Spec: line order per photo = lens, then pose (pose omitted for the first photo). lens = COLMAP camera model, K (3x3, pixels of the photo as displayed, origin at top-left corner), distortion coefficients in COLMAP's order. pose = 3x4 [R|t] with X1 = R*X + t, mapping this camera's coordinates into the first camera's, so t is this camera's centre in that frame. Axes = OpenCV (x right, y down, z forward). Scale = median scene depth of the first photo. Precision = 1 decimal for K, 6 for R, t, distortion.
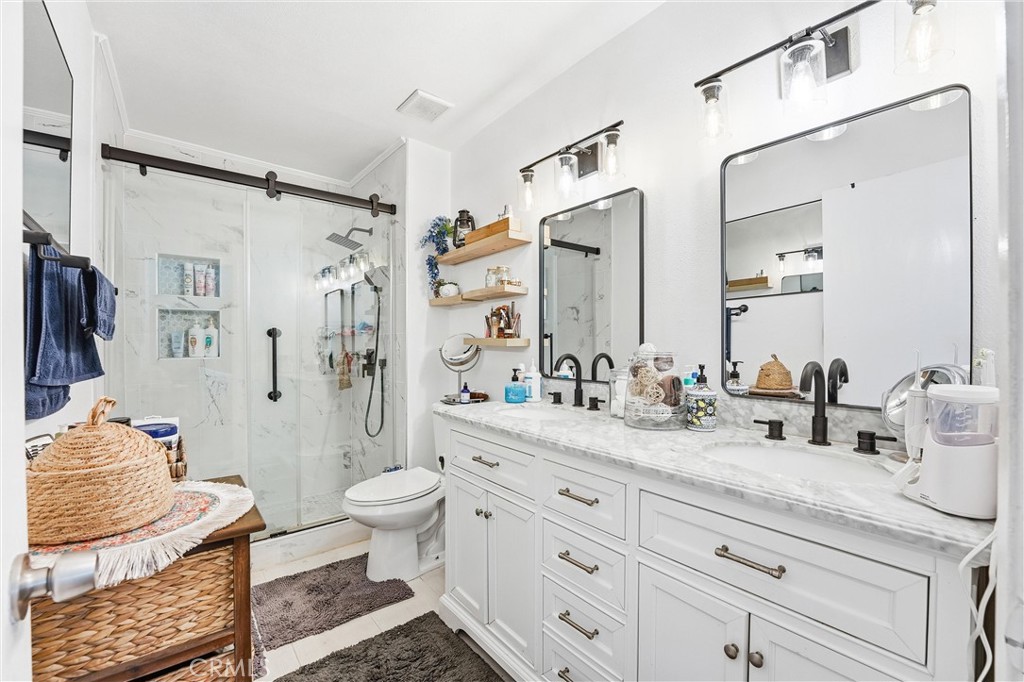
lens RADIAL K [[414.9, 0, 512.9], [0, 414.9, 342.3], [0, 0, 1]] dist [-0.019690, -0.000247]
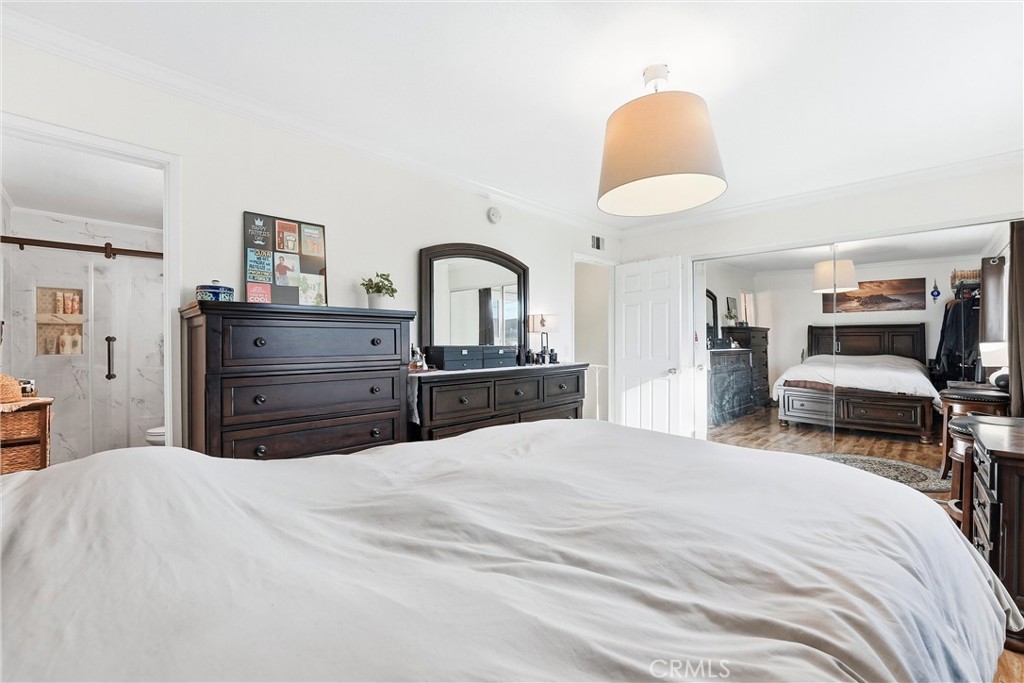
lens RADIAL K [[414.9, 0, 511.3], [0, 414.9, 342.5], [0, 0, 1]] dist [-0.019690, -0.000247]
pose [[0.993103, 0.001291, 0.117242, 0.700495], [-0.001518, 0.999997, 0.001845, -0.012287], [-0.117239, -0.002010, 0.993102, -0.690331]]
